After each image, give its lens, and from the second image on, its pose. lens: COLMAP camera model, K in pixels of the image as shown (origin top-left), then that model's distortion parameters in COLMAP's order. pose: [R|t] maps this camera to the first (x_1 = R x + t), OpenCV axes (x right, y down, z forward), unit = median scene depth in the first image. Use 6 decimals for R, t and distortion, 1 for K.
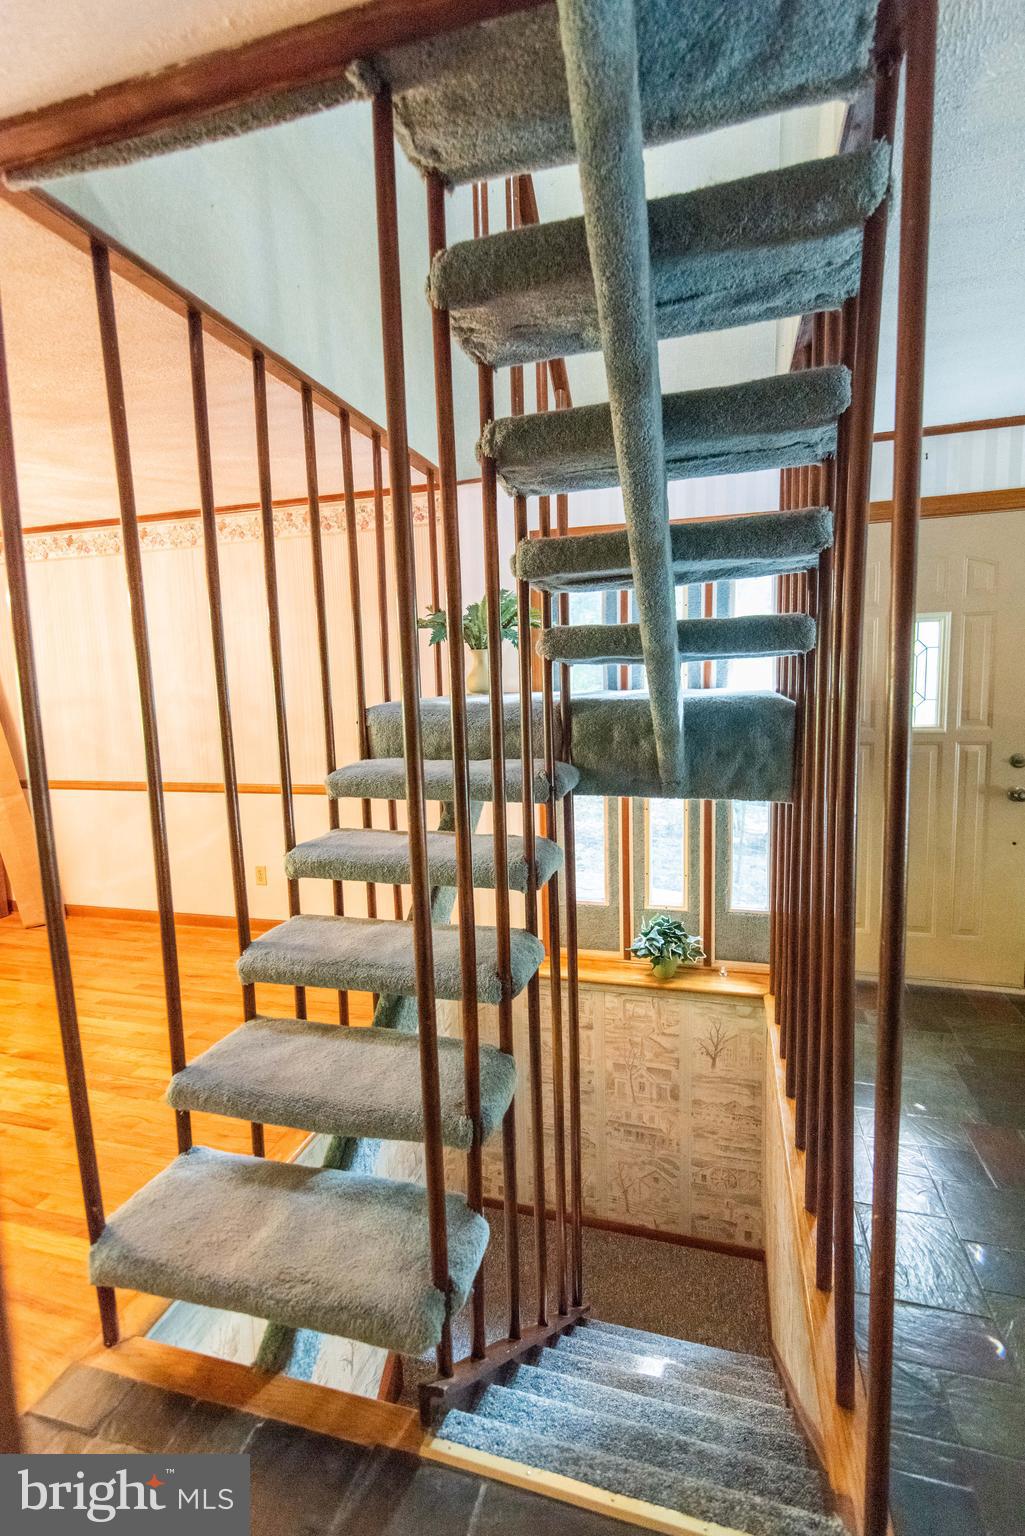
lens RADIAL K [[705.0, 0, 513.7], [0, 705.0, 770.1], [0, 0, 1]] dist [0.014921, -0.001018]
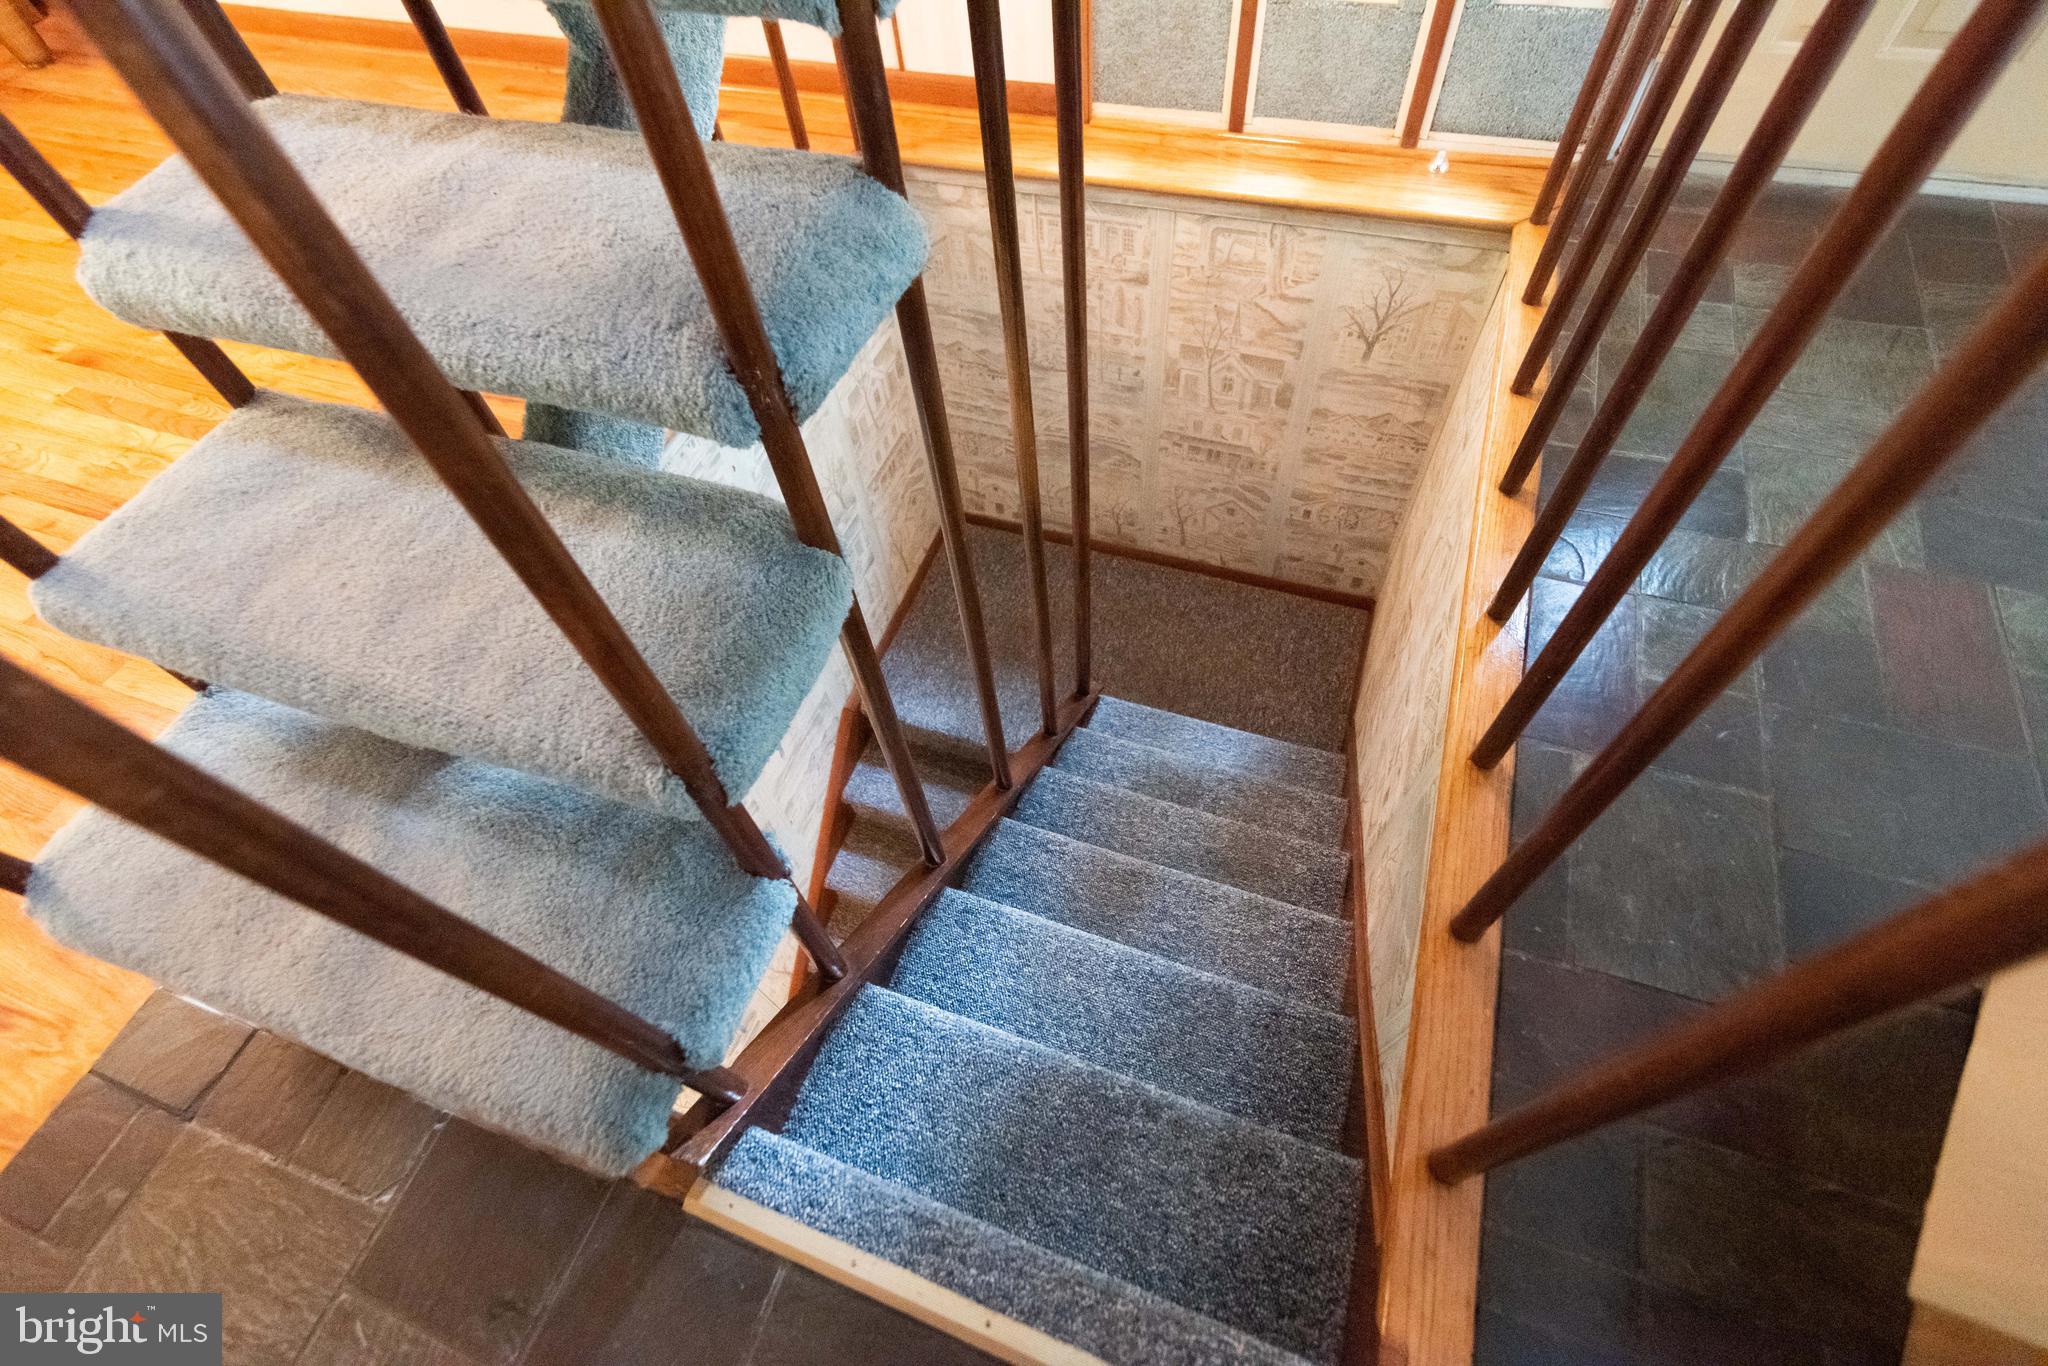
lens RADIAL K [[940.0, 0, 1015.4], [0, 940.0, 690.7], [0, 0, 1]] dist [0.014921, -0.001018]
pose [[0.997203, 0.025217, -0.070363, 0.073281], [0.036679, 0.655142, 0.754615, 0.035254], [0.065127, -0.755085, 0.652384, 0.321952]]
